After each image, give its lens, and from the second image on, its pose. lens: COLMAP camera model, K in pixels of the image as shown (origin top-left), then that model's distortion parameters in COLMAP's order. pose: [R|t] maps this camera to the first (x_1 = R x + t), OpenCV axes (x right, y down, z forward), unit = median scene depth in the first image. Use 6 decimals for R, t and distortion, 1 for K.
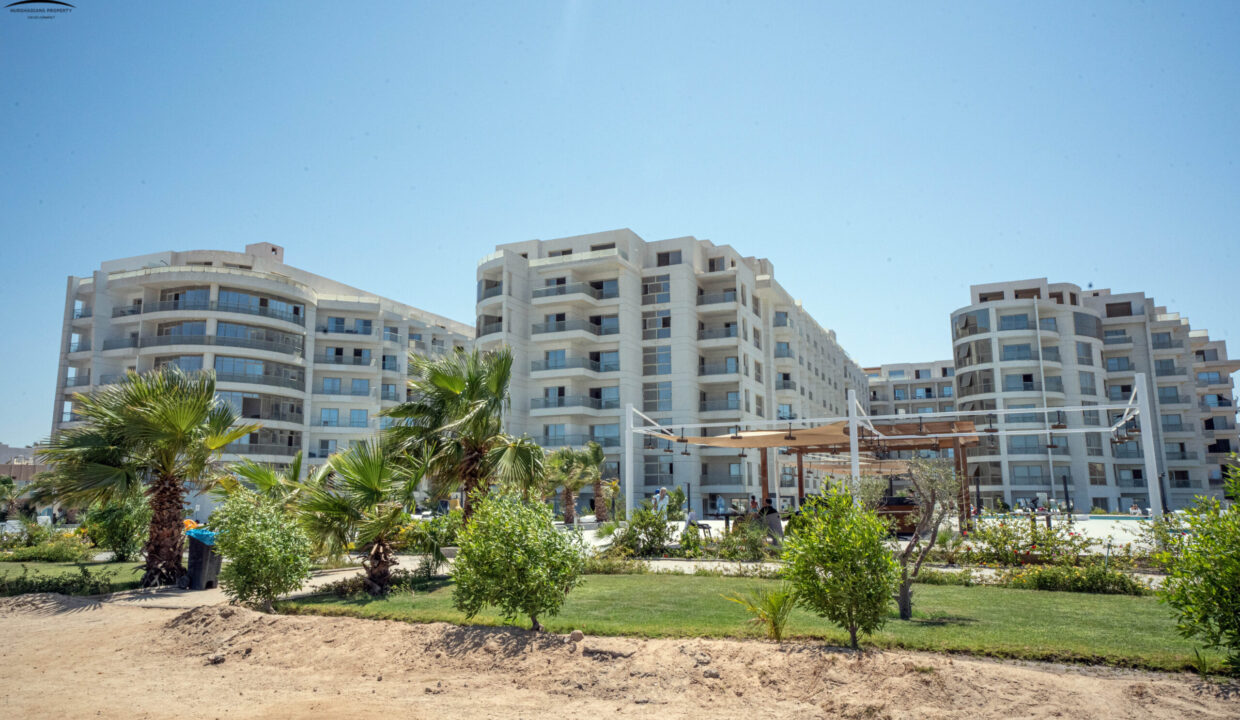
lens RADIAL K [[889.2, 0, 620.5], [0, 889.2, 360.7], [0, 0, 1]] dist [0.035034, -0.000180]
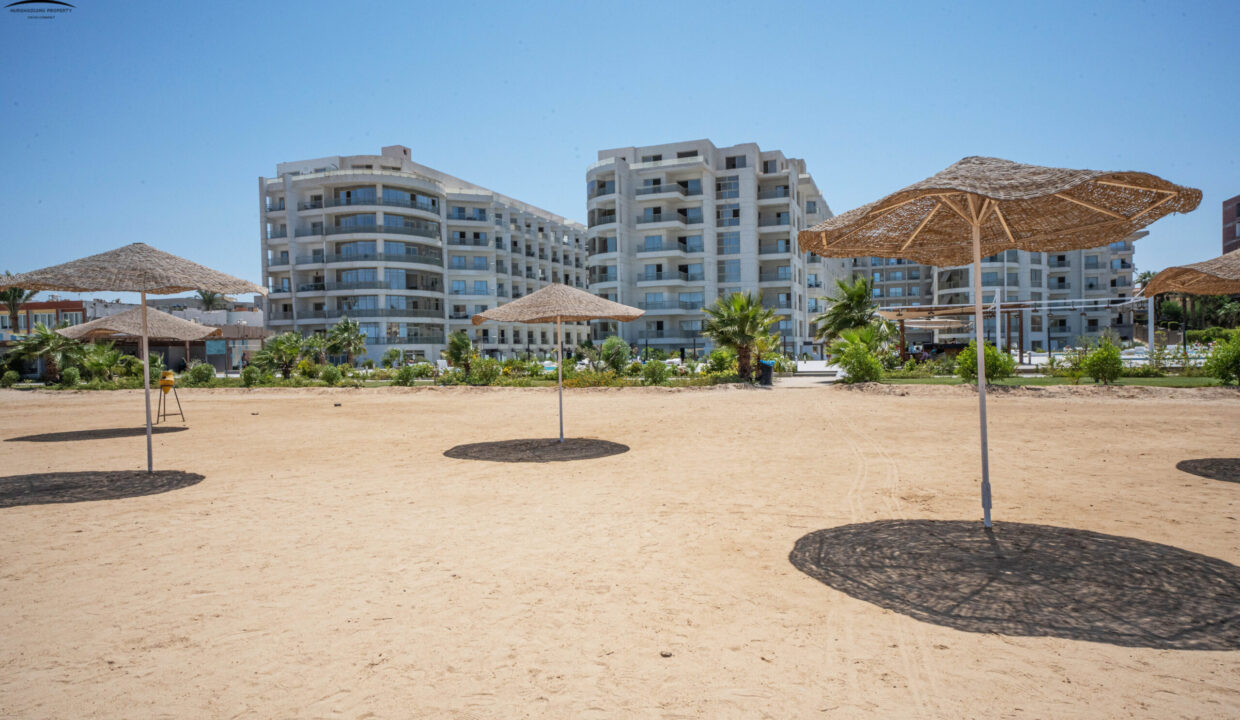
lens RADIAL K [[801.0, 0, 619.8], [0, 801.0, 358.7], [0, 0, 1]] dist [0.009137, 0.002345]
pose [[0.998710, -0.013626, 0.048912, -0.170702], [0.005234, 0.985815, 0.167756, -0.029749], [-0.050504, -0.167284, 0.984614, -0.174628]]
